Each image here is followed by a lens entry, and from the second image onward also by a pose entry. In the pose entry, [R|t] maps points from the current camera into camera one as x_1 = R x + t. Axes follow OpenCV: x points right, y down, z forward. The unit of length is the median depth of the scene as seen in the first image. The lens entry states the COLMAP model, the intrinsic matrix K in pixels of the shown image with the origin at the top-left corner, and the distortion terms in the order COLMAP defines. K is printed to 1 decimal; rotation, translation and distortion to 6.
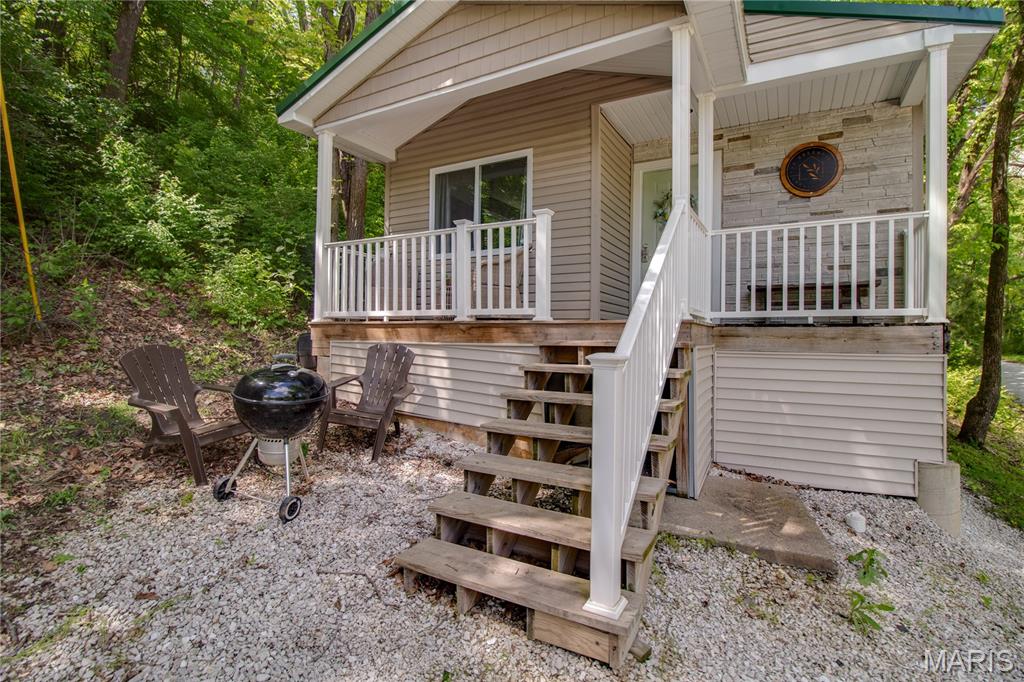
lens RADIAL K [[487.0, 0, 524.3], [0, 487.0, 327.3], [0, 0, 1]] dist [-0.000602, -0.012562]
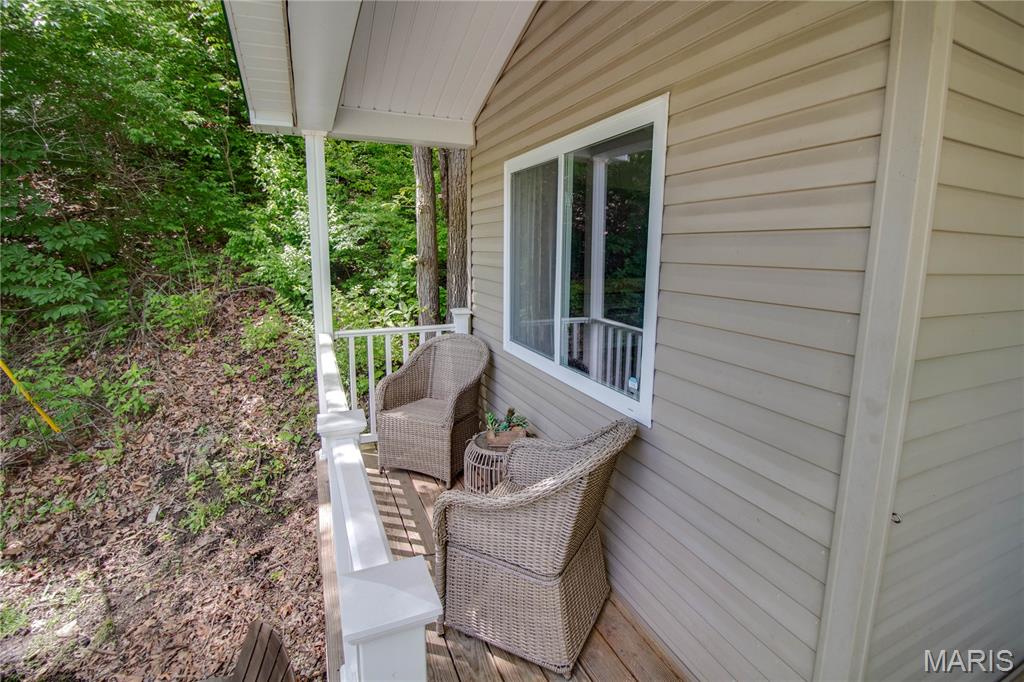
lens RADIAL K [[487.0, 0, 524.3], [0, 487.0, 327.3], [0, 0, 1]] dist [-0.000602, -0.012562]
pose [[0.796749, 0.095652, -0.596692, 0.152674], [0.010456, 0.985064, 0.171872, -0.307135], [0.604220, -0.143178, 0.783848, 0.763934]]
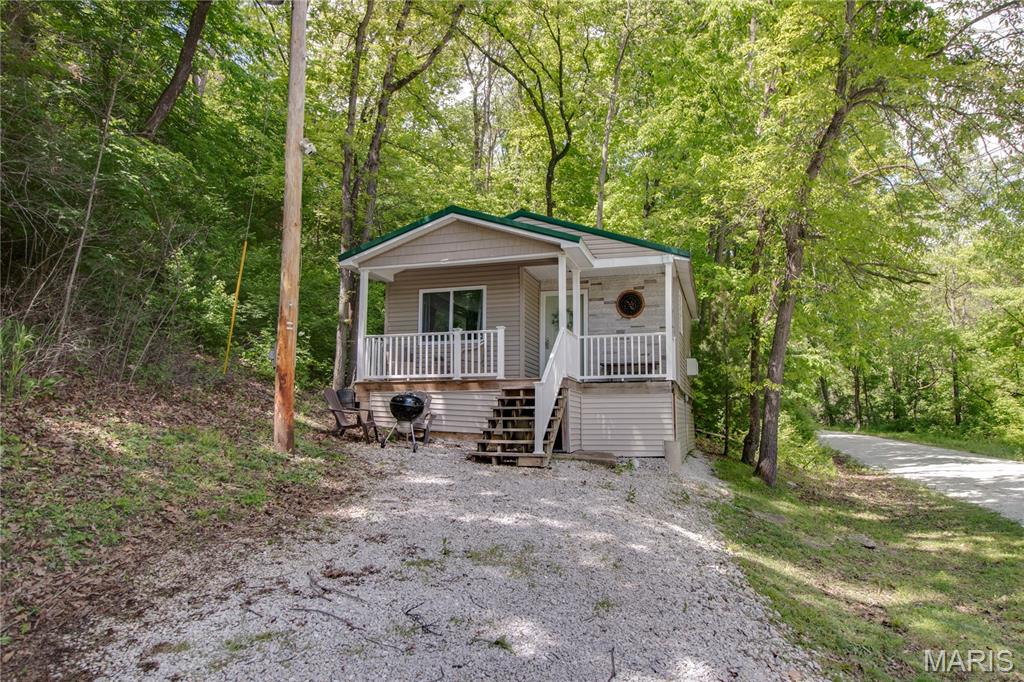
lens RADIAL K [[647.7, 0, 533.9], [0, 647.7, 338.1], [0, 0, 1]] dist [-0.000863, 0.000098]
pose [[0.974334, 0.020752, 0.224150, -0.376609], [0.005846, 0.993073, -0.117351, 0.116712], [-0.225032, 0.115650, 0.967464, -1.455602]]
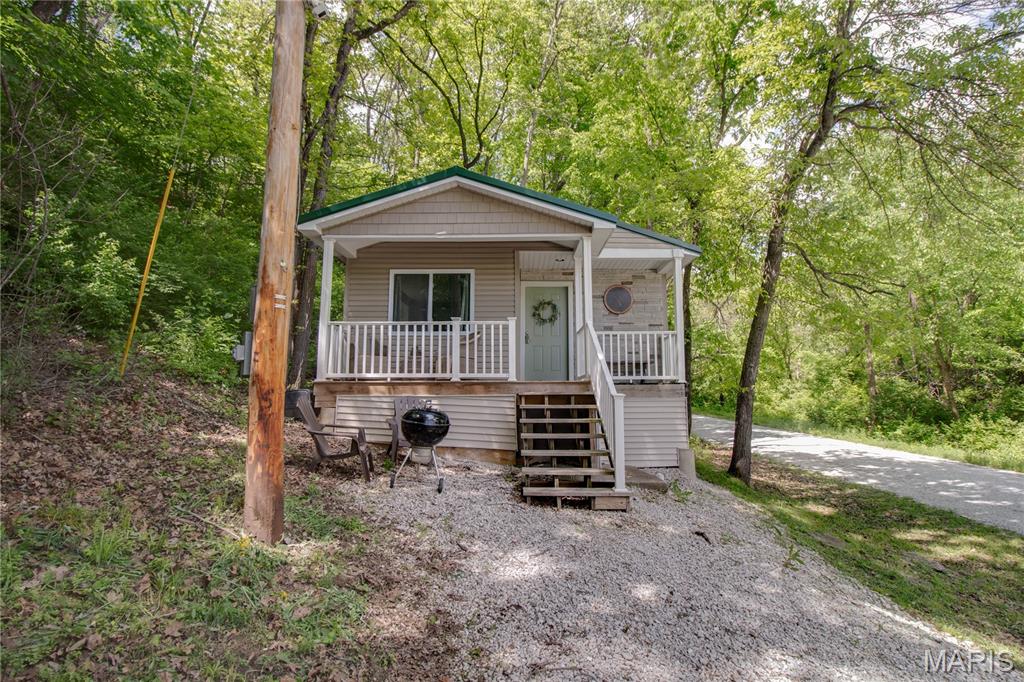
lens RADIAL K [[493.9, 0, 522.3], [0, 493.9, 326.1], [0, 0, 1]] dist [-0.000029, -0.013079]
pose [[0.876421, 0.057268, 0.478129, -0.651576], [0.001976, 0.992467, -0.122495, 0.006259], [-0.481542, 0.108301, 0.869706, -0.468539]]
